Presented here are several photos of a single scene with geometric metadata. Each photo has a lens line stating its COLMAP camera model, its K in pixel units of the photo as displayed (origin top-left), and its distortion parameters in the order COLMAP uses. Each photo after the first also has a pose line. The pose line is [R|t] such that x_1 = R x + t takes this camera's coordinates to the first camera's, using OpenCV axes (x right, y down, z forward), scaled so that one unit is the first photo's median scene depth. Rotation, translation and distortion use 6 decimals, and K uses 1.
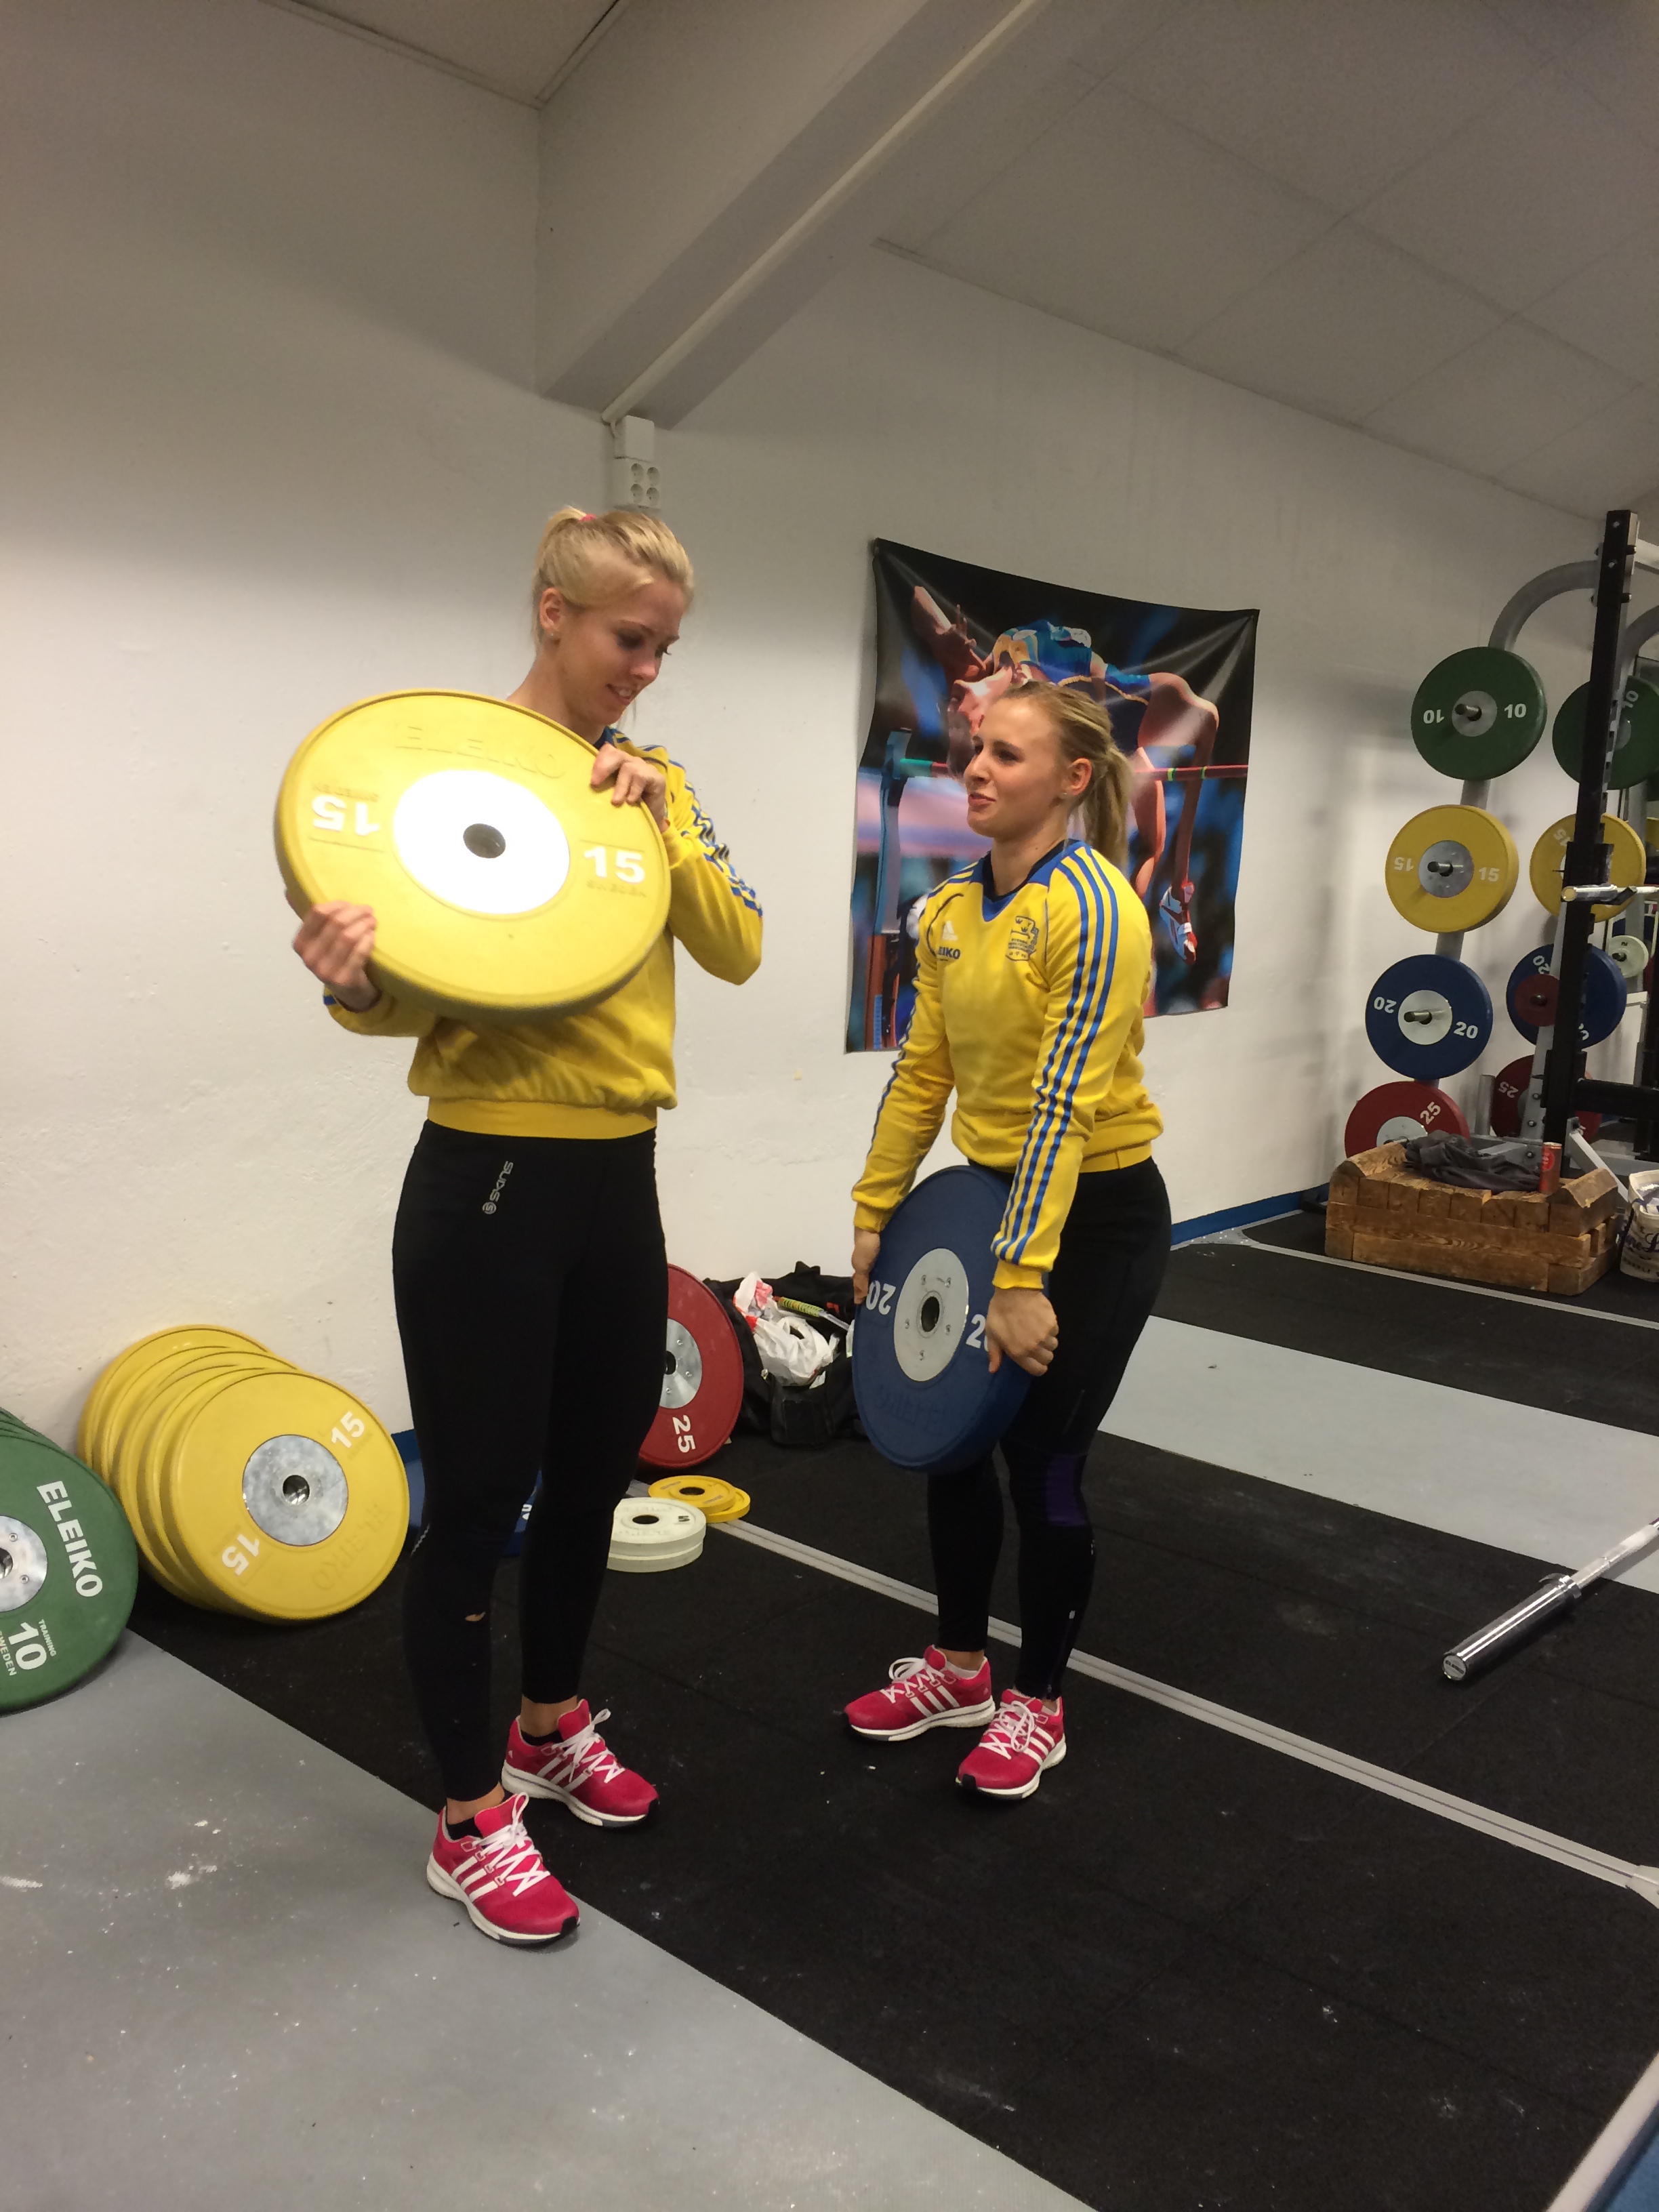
lens RADIAL K [[1905.8, 0, 880.2], [0, 1905.8, 1180.7], [0, 0, 1]] dist [0.091569, -0.097464]
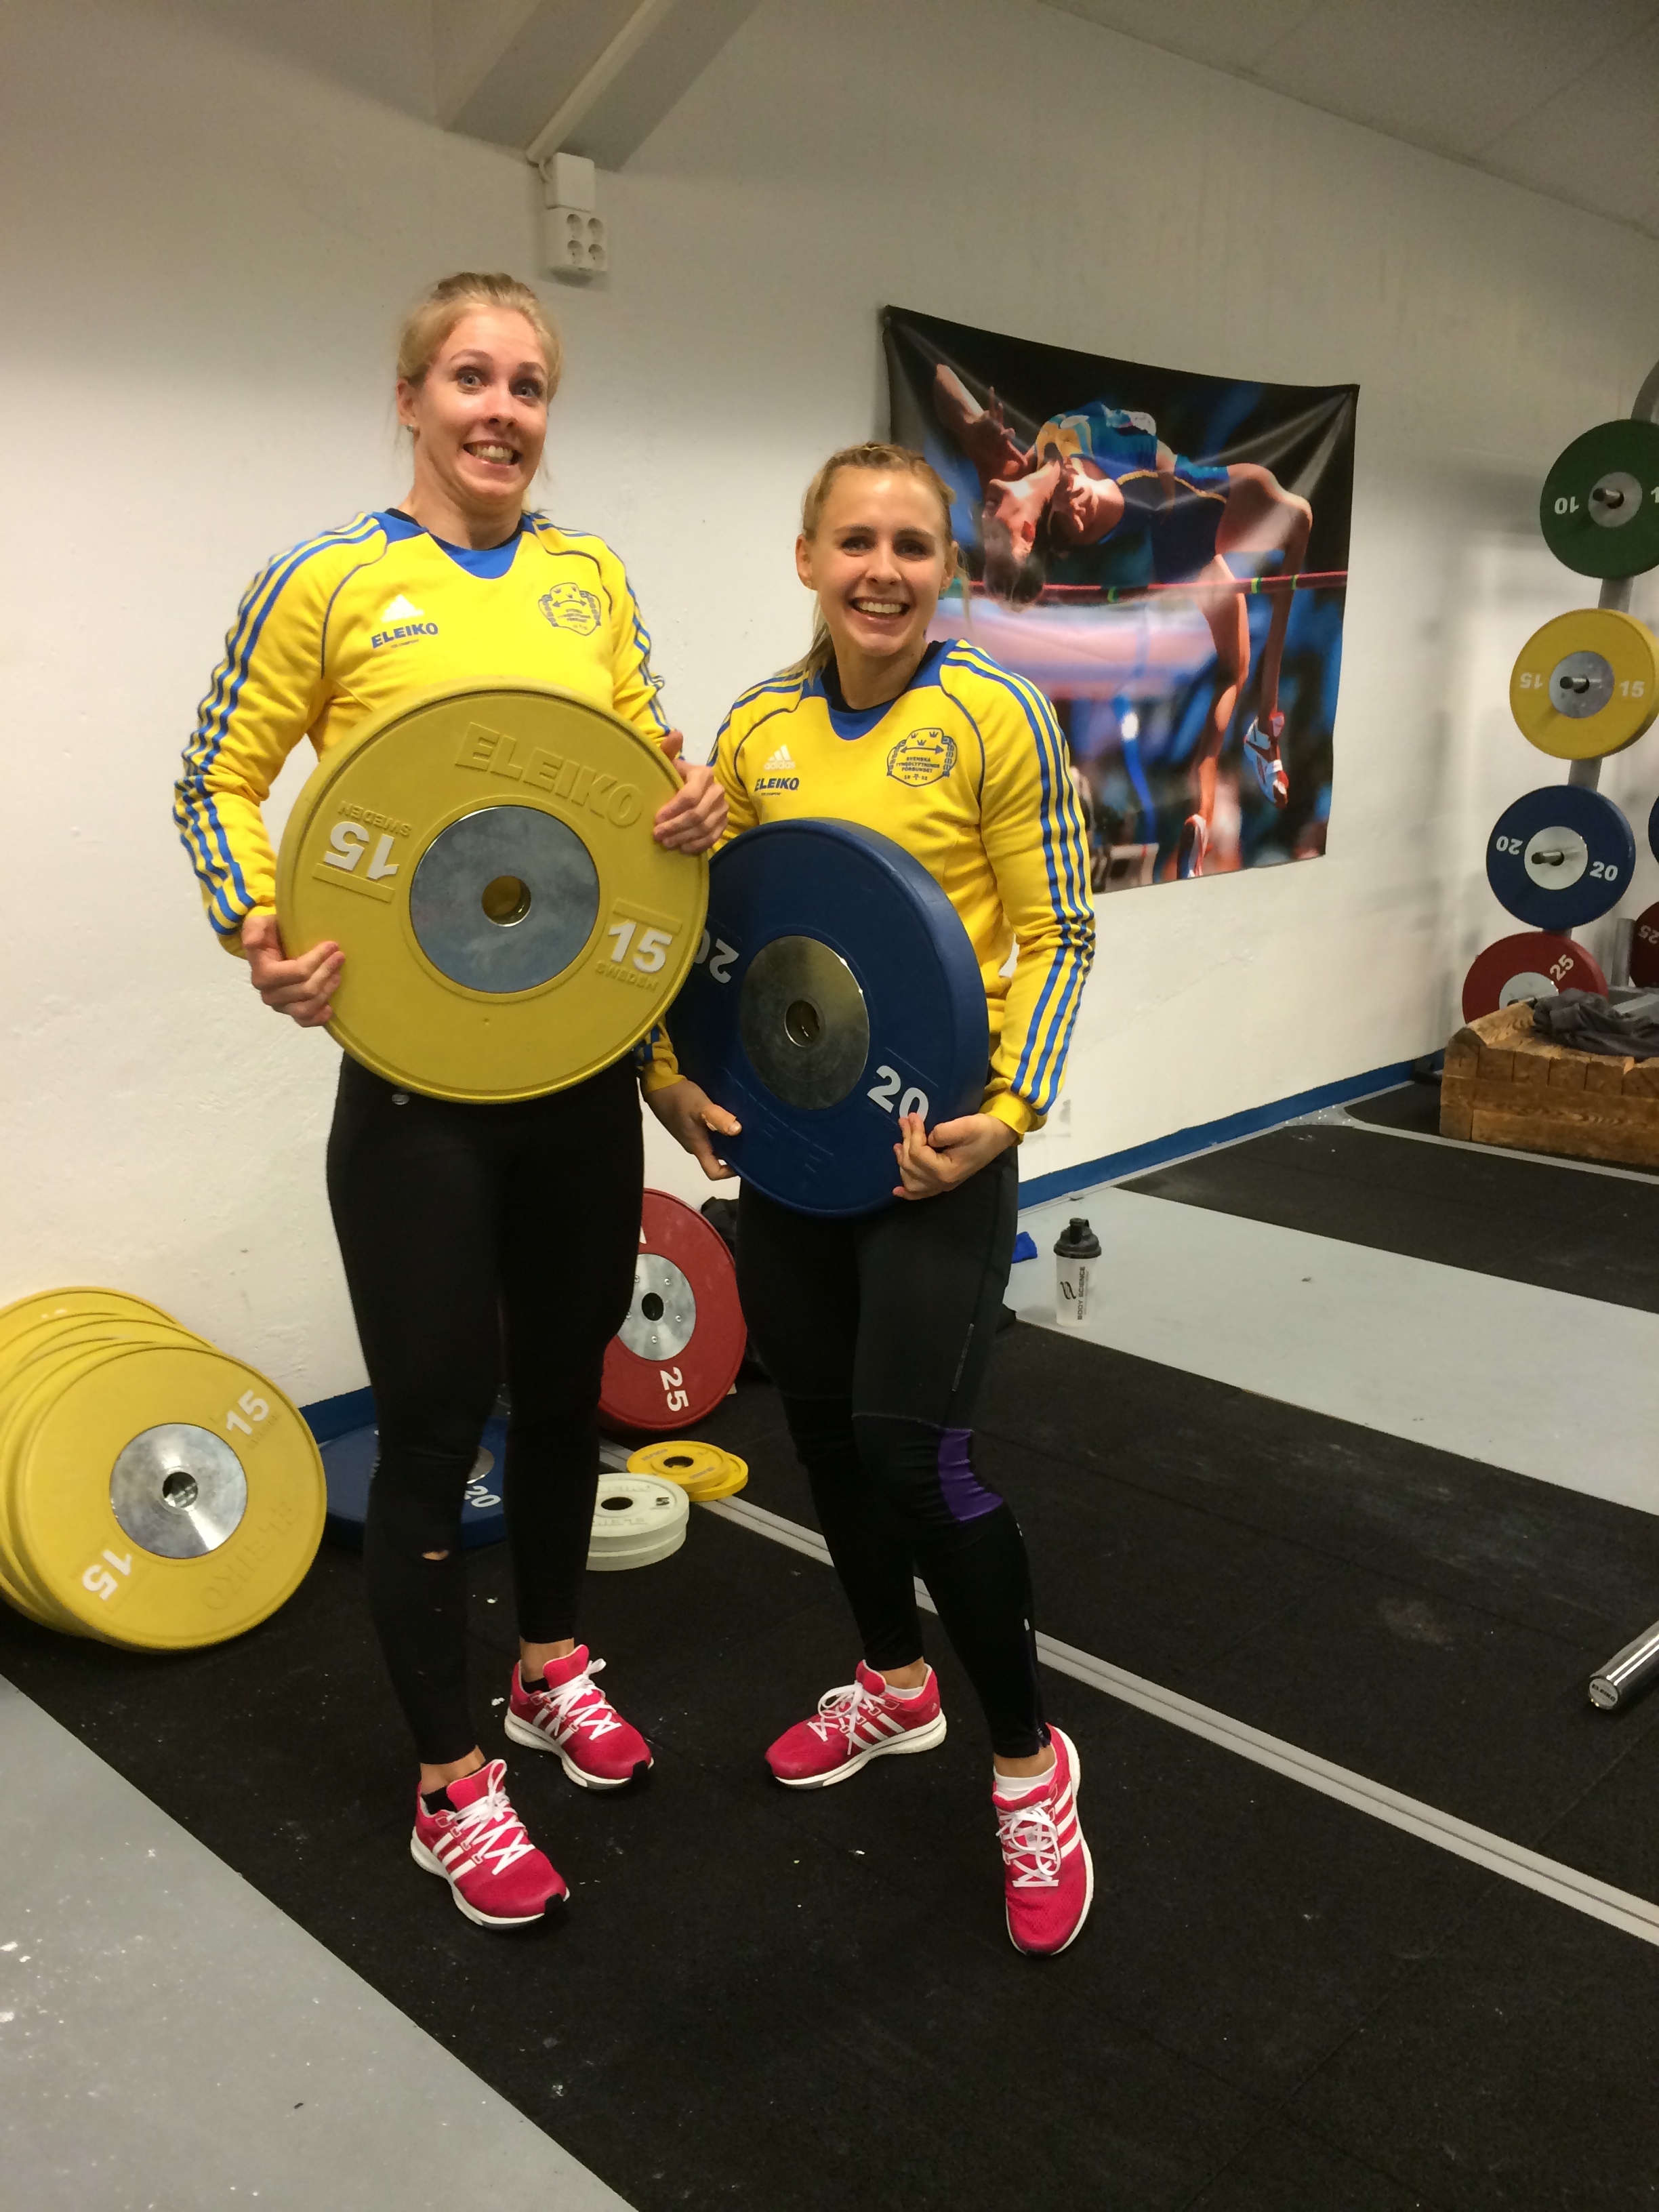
lens RADIAL K [[1905.8, 0, 862.9], [0, 1905.8, 1164.1], [0, 0, 1]] dist [0.091569, -0.097464]
pose [[0.997615, -0.020948, -0.065767, 0.032284], [0.025434, 0.997352, 0.068129, -0.019418], [0.064166, -0.069639, 0.995507, 0.130405]]
